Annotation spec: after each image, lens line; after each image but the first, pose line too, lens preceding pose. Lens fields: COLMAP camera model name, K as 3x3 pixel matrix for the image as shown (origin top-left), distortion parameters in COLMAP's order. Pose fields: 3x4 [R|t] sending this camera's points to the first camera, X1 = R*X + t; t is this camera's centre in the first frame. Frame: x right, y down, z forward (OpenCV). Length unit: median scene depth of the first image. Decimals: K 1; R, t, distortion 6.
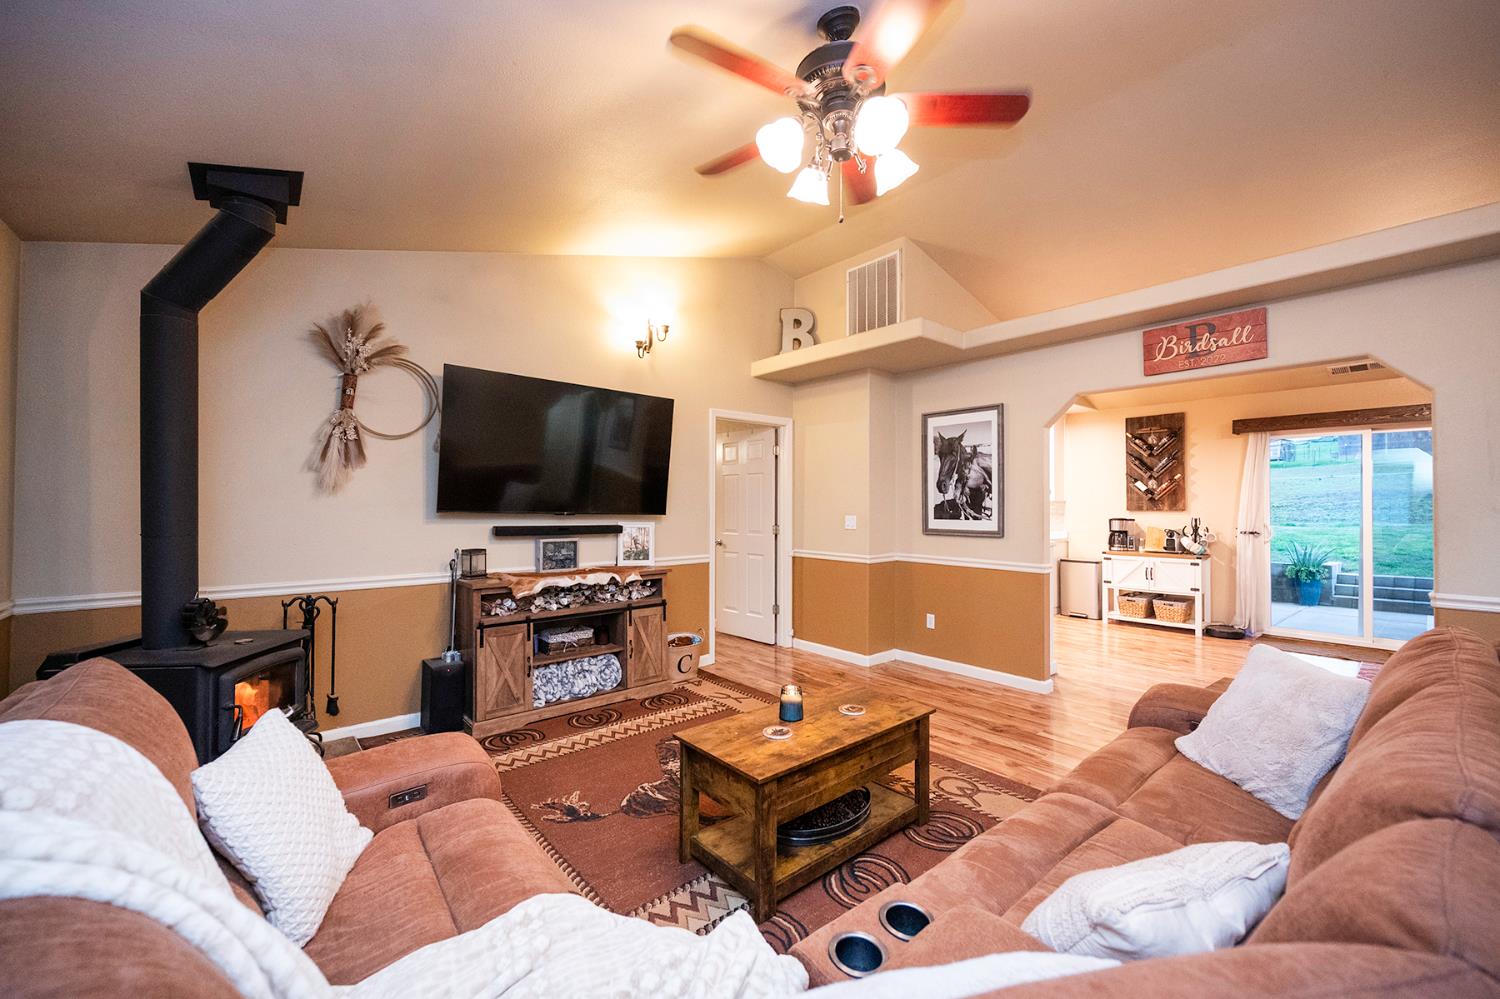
lens RADIAL K [[609.4, 0, 772.6], [0, 609.4, 480.7], [0, 0, 1]] dist [-0.004548, 0.001241]
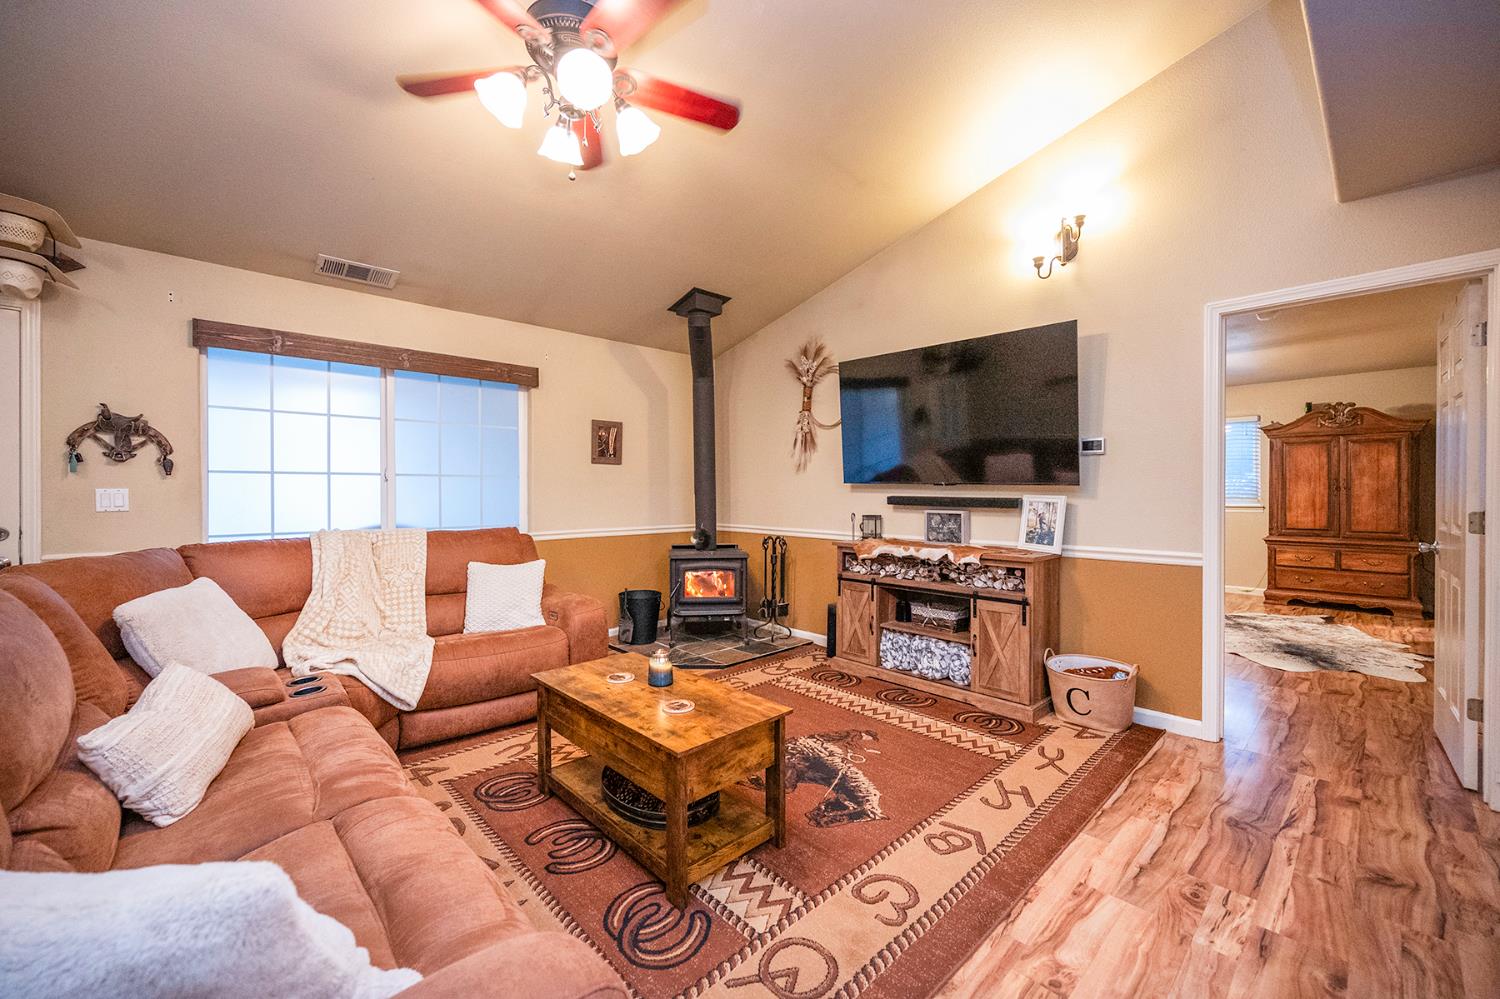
lens RADIAL K [[609.4, 0, 731.4], [0, 609.4, 482.8], [0, 0, 1]] dist [-0.004548, 0.001241]
pose [[0.001385, -0.017103, -0.999853, 0.554442], [0.036752, 0.999179, -0.017040, 0.053301], [0.999323, -0.036723, 0.002012, 0.625646]]
